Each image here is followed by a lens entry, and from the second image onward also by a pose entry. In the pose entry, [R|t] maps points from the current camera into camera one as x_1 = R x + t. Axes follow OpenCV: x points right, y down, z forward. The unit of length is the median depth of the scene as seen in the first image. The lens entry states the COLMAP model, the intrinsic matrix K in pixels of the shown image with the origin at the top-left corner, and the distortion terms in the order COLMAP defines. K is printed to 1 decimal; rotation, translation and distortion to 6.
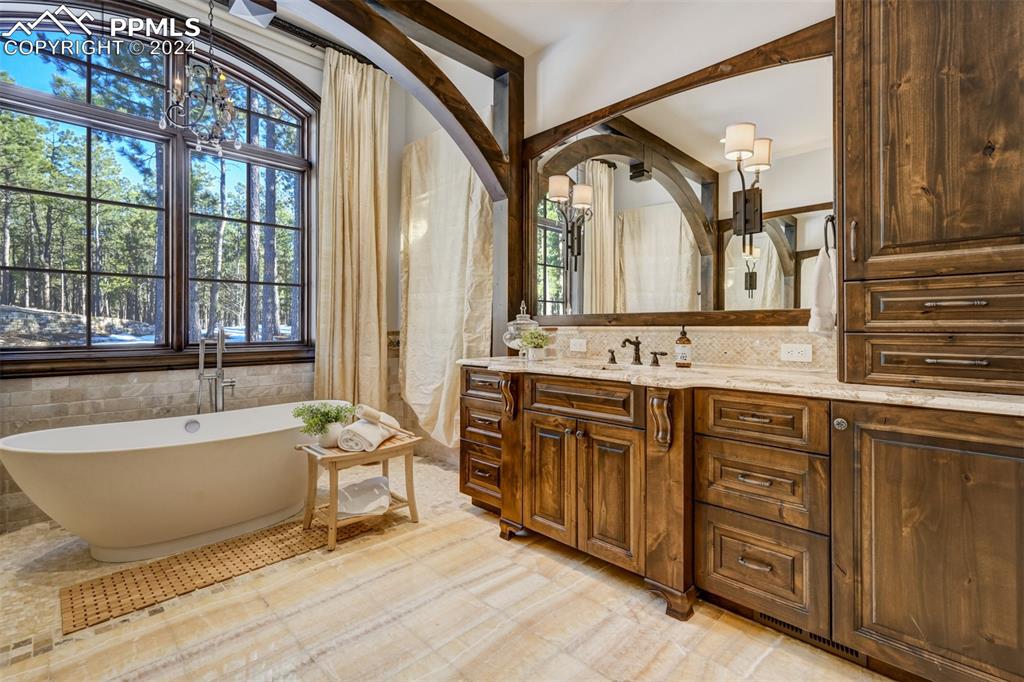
lens RADIAL K [[471.4, 0, 511.6], [0, 471.4, 321.6], [0, 0, 1]] dist [0.011438, -0.000102]
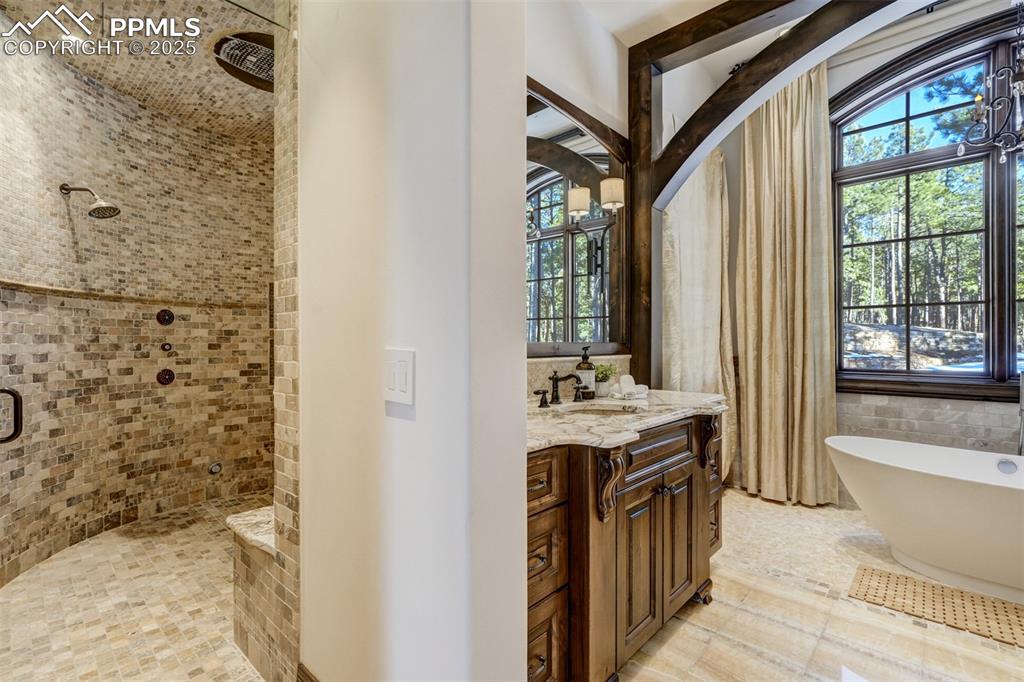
lens RADIAL K [[471.8, 0, 512.0], [0, 471.8, 341.0], [0, 0, 1]] dist [-0.000098, 0.000028]
pose [[0.045291, -0.001874, -0.998972, 0.190222], [0.010169, 0.999947, -0.001414, -0.028041], [0.998922, -0.010094, 0.045308, 0.023019]]
